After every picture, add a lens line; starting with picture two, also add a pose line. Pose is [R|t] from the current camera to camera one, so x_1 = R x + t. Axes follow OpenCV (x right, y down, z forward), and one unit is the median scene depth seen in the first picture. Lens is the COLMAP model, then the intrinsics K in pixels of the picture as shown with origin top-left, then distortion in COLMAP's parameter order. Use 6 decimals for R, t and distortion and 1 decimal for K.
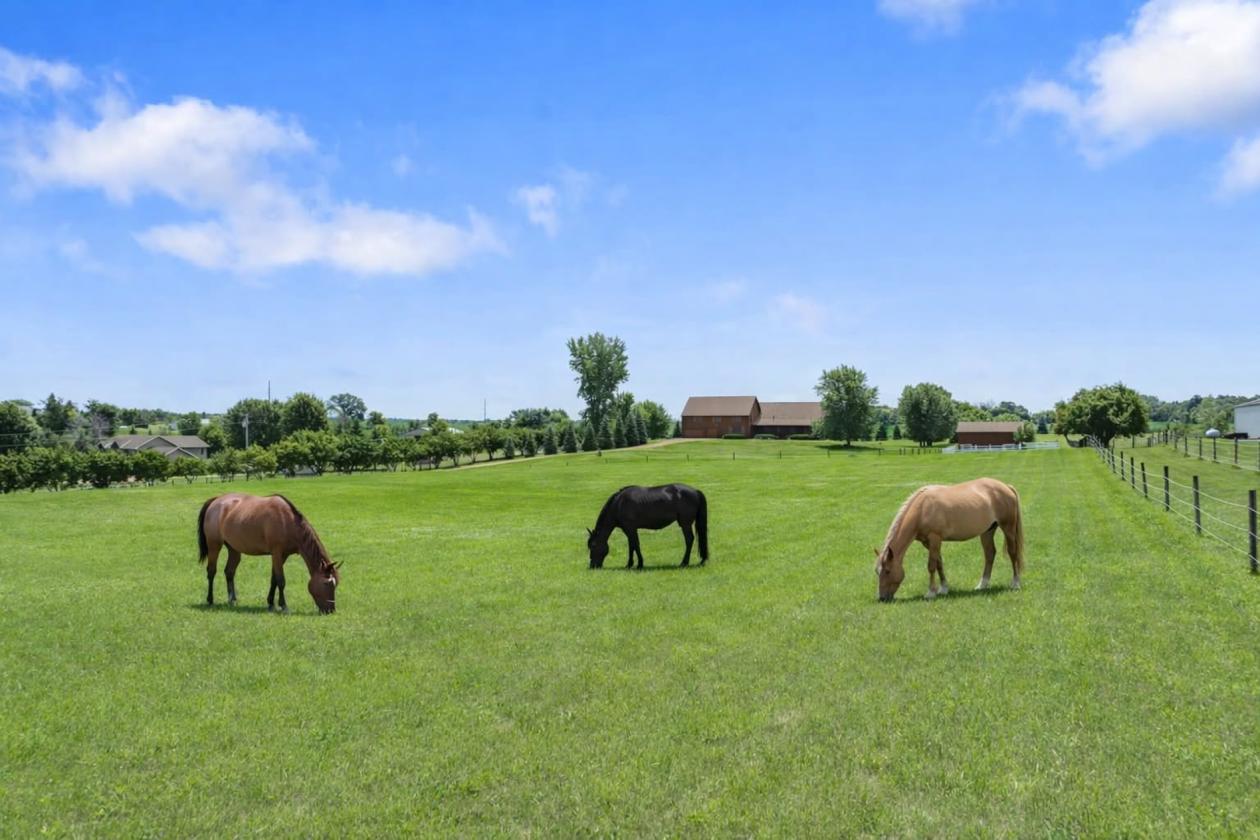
lens RADIAL K [[895.6, 0, 634.4], [0, 895.6, 415.0], [0, 0, 1]] dist [-0.035491, 0.009991]
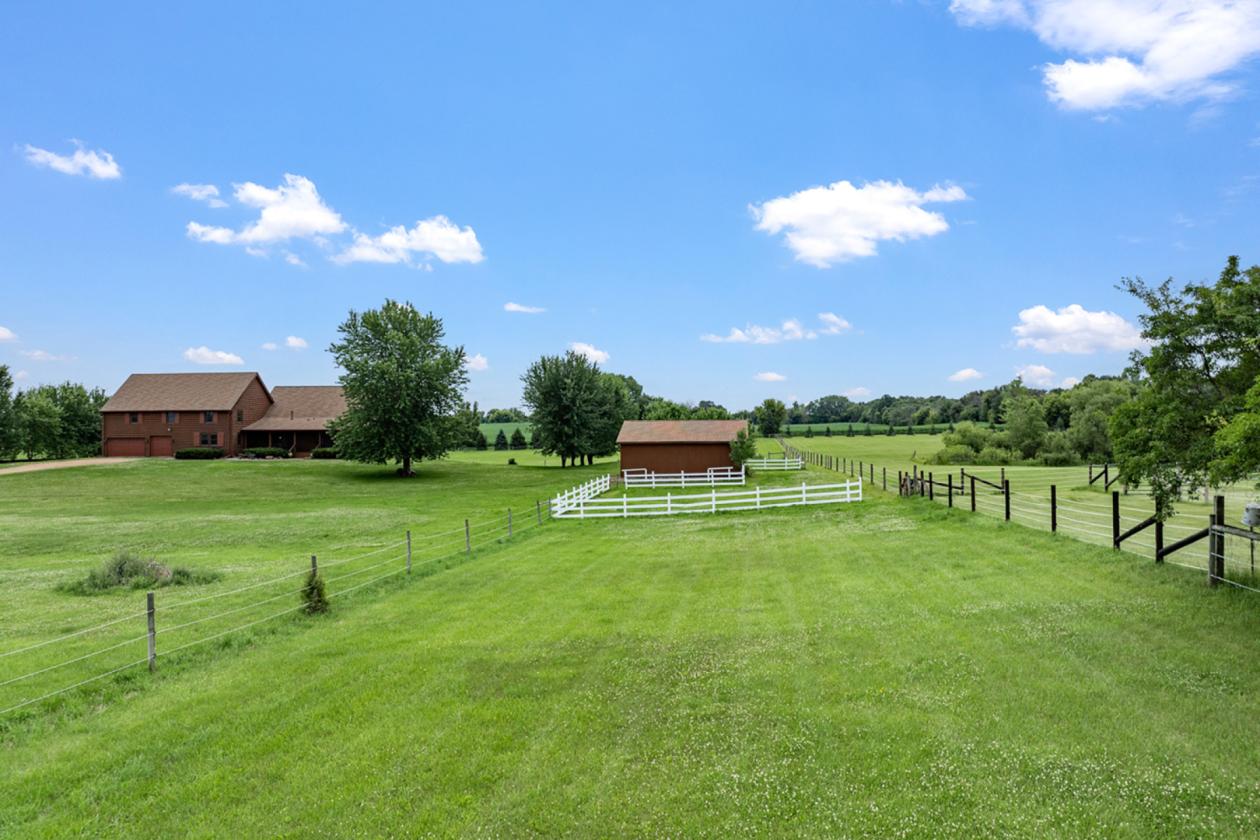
lens RADIAL K [[895.6, 0, 634.4], [0, 895.6, 415.0], [0, 0, 1]] dist [-0.035491, 0.009991]
pose [[0.949671, -0.000073, 0.313250, 0.193040], [0.000675, 0.999998, -0.001813, 0.004745], [-0.313249, 0.001933, 0.949669, 0.482366]]
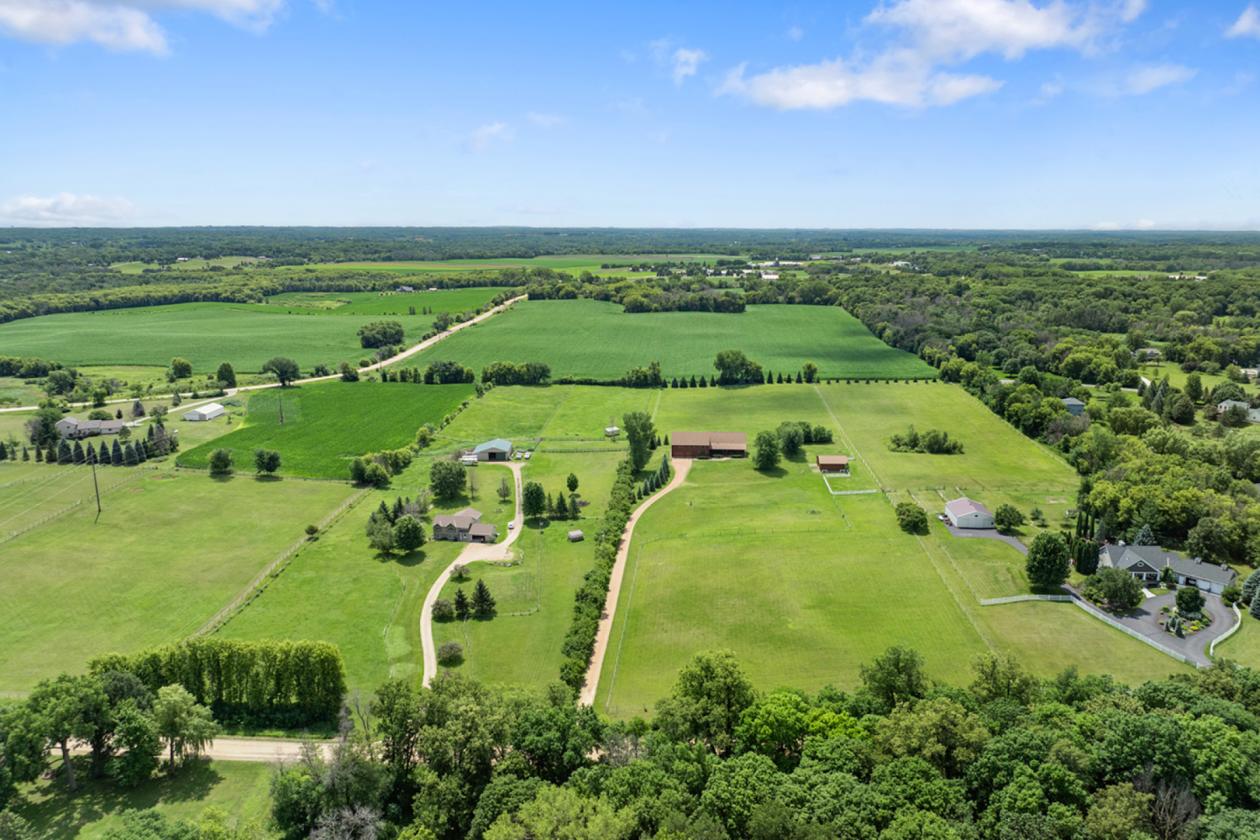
lens RADIAL K [[895.6, 0, 634.4], [0, 895.6, 415.0], [0, 0, 1]] dist [-0.035491, 0.009991]
pose [[0.930300, -0.083186, 0.357242, -0.731322], [0.004518, 0.976469, 0.215613, -0.497841], [-0.366771, -0.198971, 0.908785, -0.692170]]
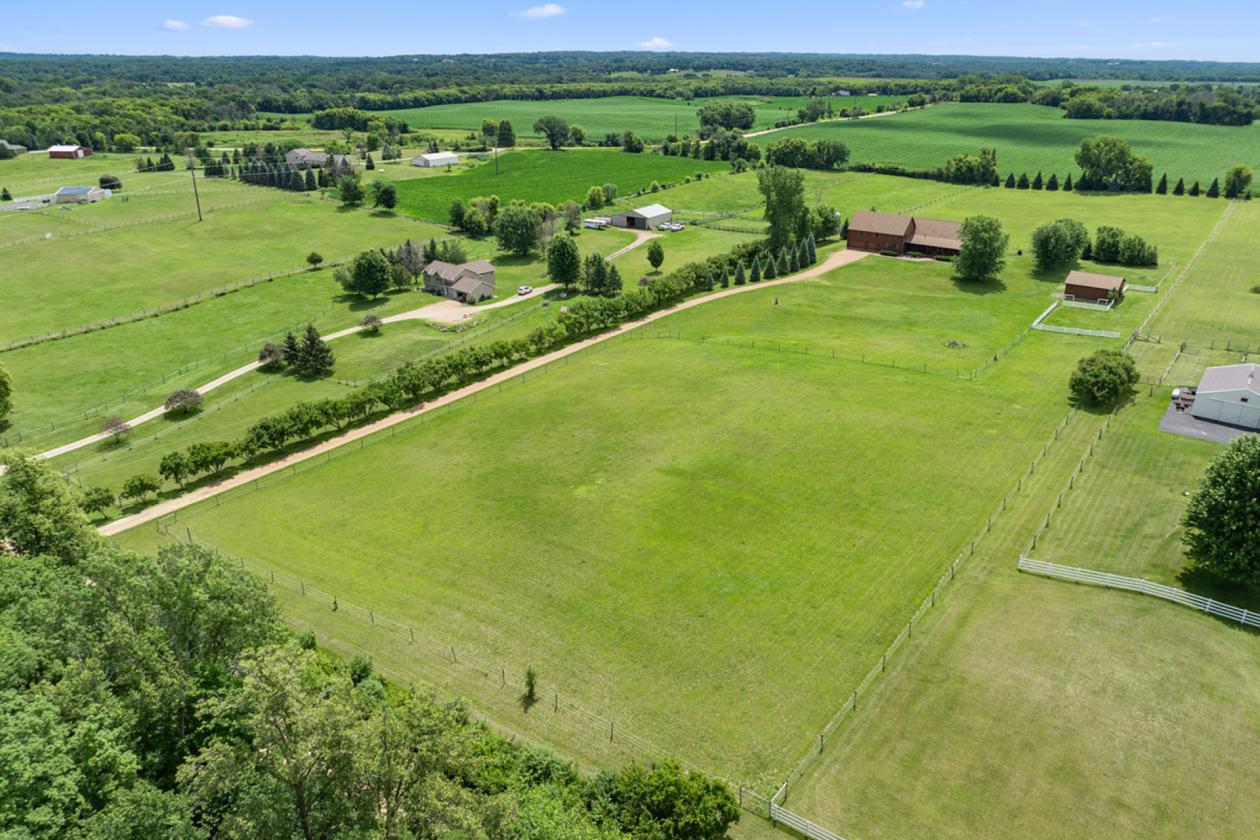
lens RADIAL K [[888.5, 0, 611.2], [0, 888.5, 406.1], [0, 0, 1]] dist [-0.069683, 0.033723]
pose [[0.975765, 0.072786, -0.206363, 0.003874], [0.009507, 0.928068, 0.372290, -0.244032], [0.218617, -0.365229, 0.904884, -0.265066]]
